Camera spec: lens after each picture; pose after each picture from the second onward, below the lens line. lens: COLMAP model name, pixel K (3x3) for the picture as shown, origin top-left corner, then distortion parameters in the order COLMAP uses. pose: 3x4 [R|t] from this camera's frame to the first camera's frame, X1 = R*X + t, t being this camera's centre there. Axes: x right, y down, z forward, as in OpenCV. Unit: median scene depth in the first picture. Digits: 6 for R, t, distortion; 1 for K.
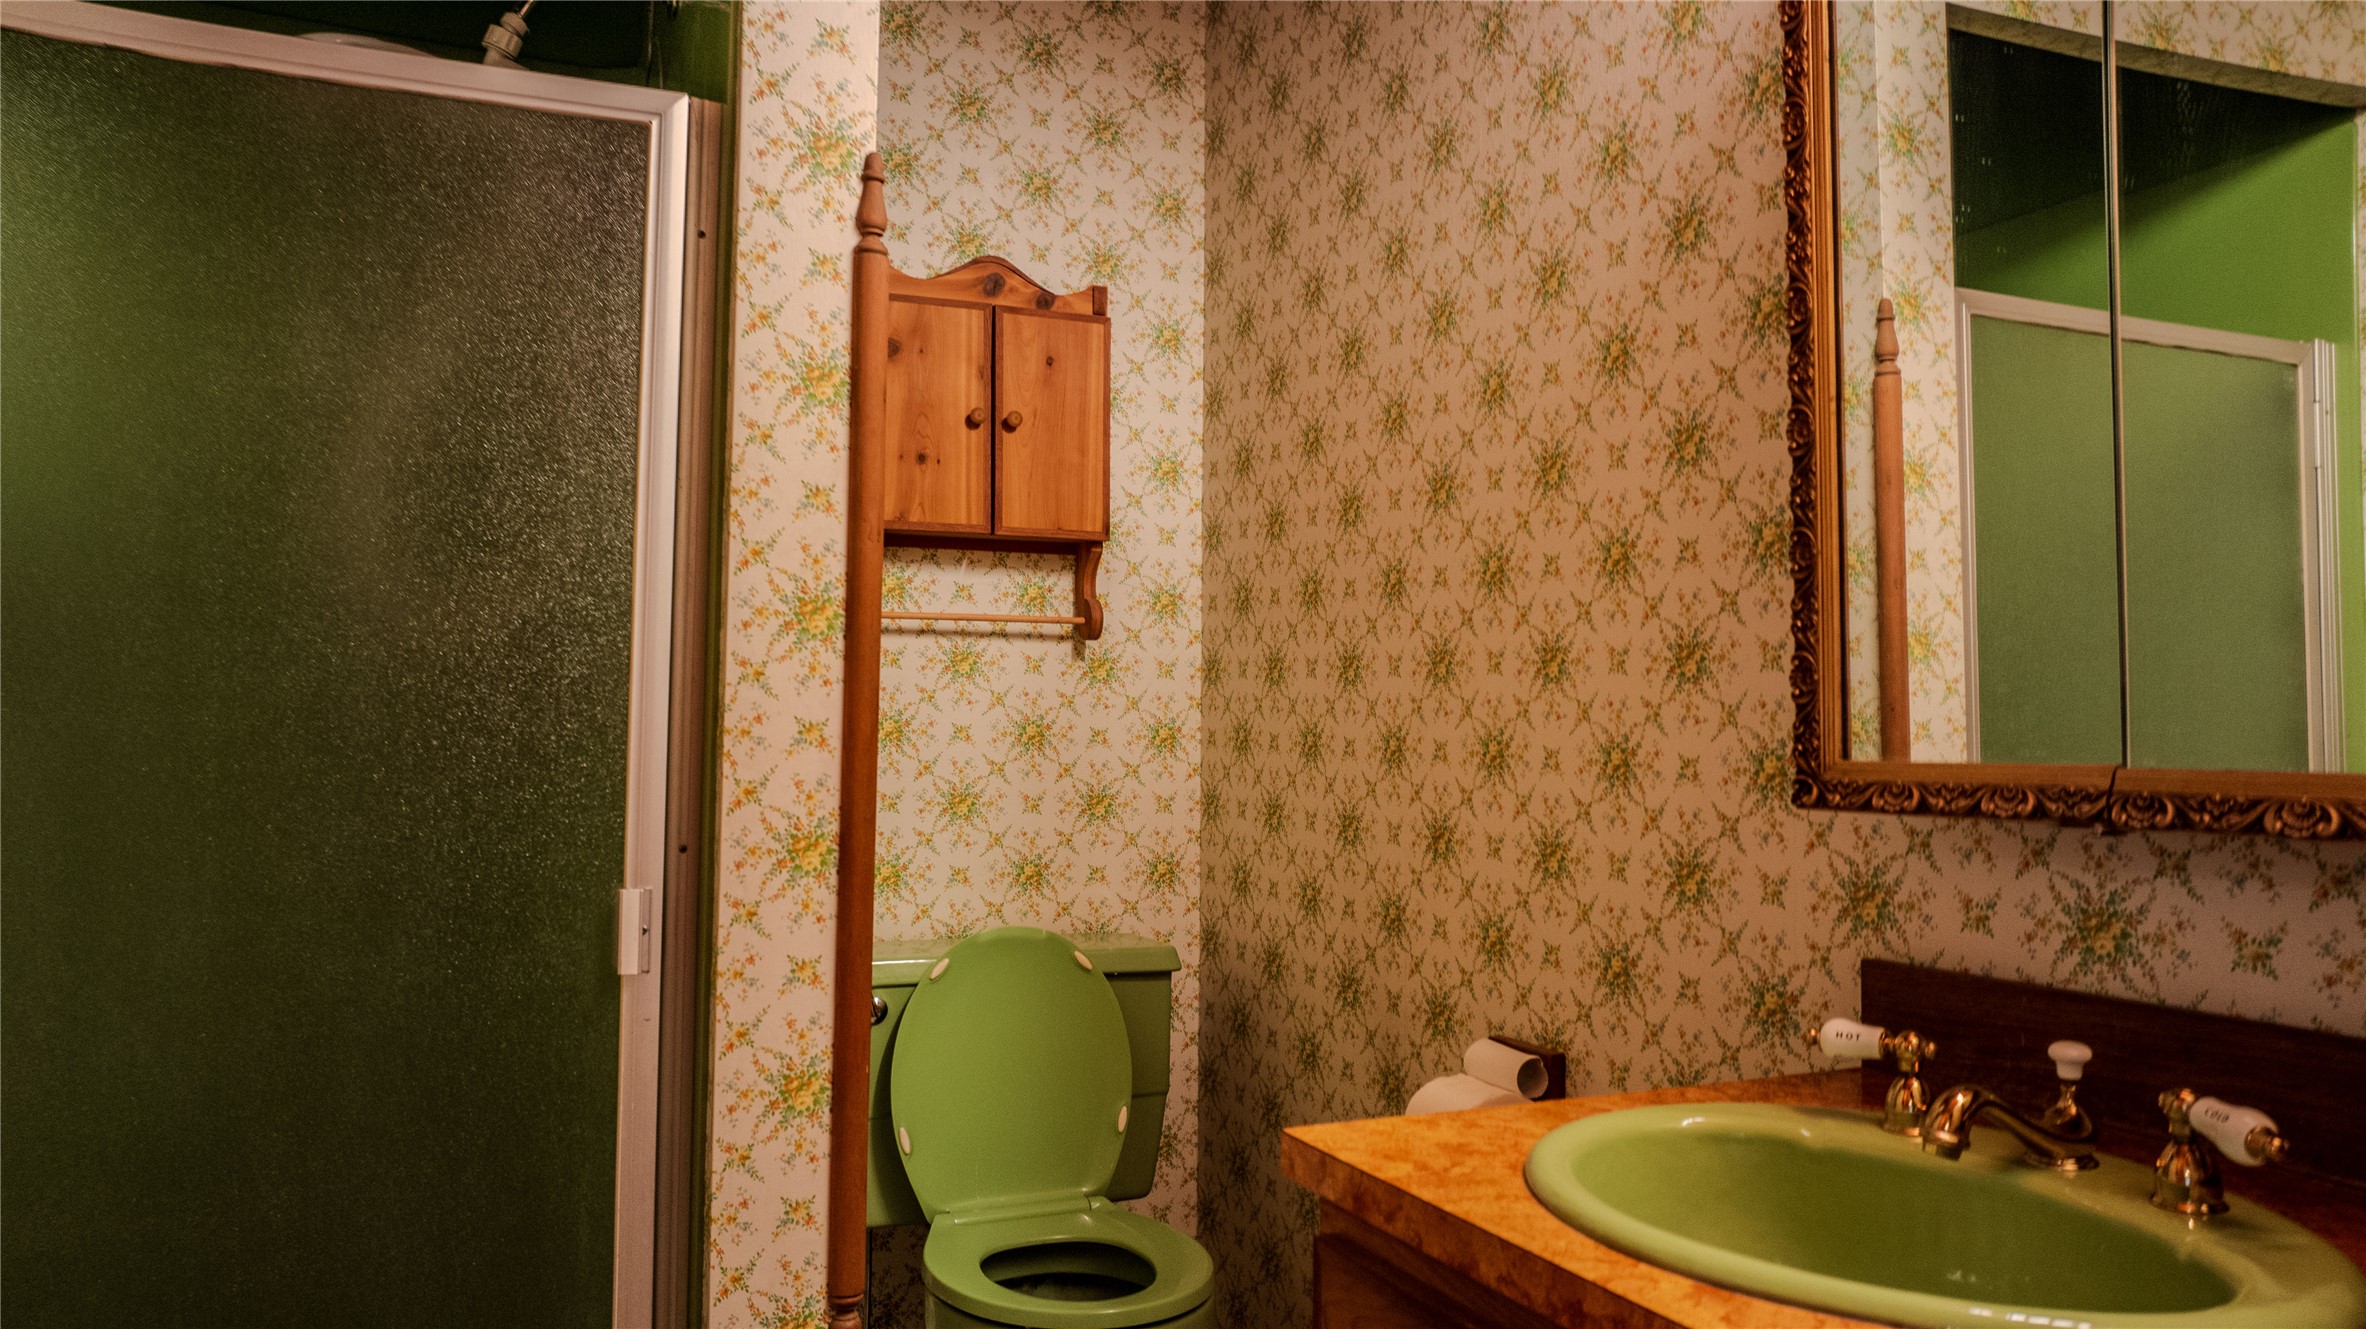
lens RADIAL K [[1614.6, 0, 1183.0], [0, 1614.6, 664.5], [0, 0, 1]] dist [-0.006994, -0.001597]
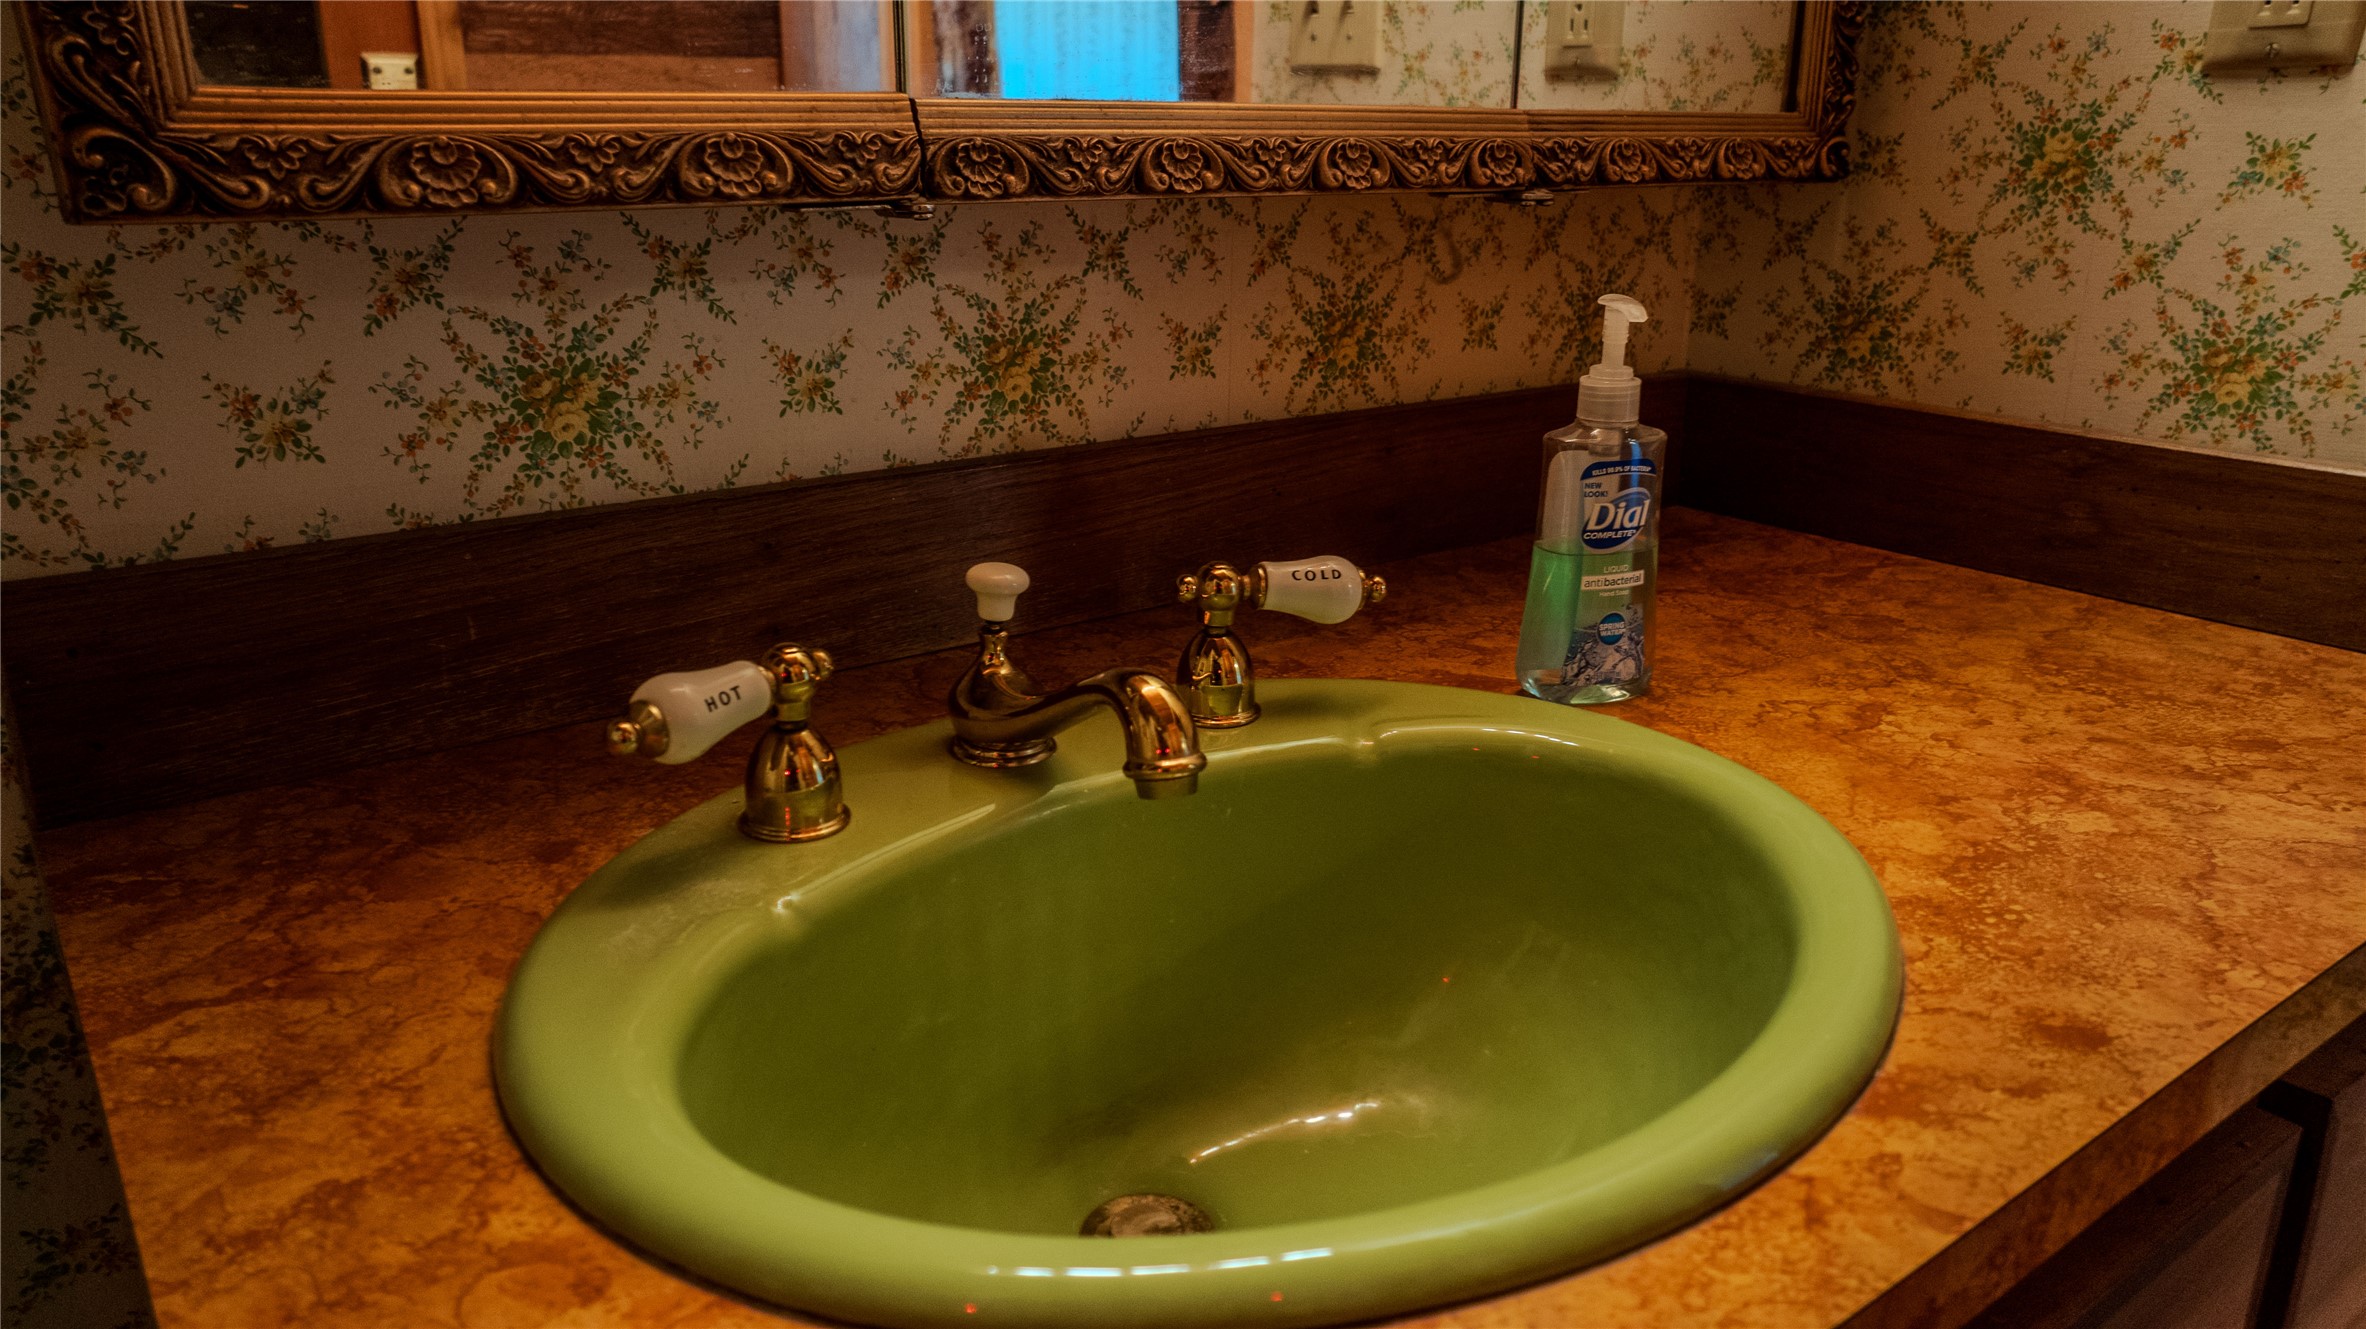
lens RADIAL K [[1703.0, 0, 1183.0], [0, 1703.0, 664.5], [0, 0, 1]] dist [0.012174, 0.002205]
pose [[-0.235023, -0.306092, 0.922535, -0.077485], [-0.047100, 0.951592, 0.303734, 0.062452], [-0.970848, 0.027933, -0.238063, 0.979846]]
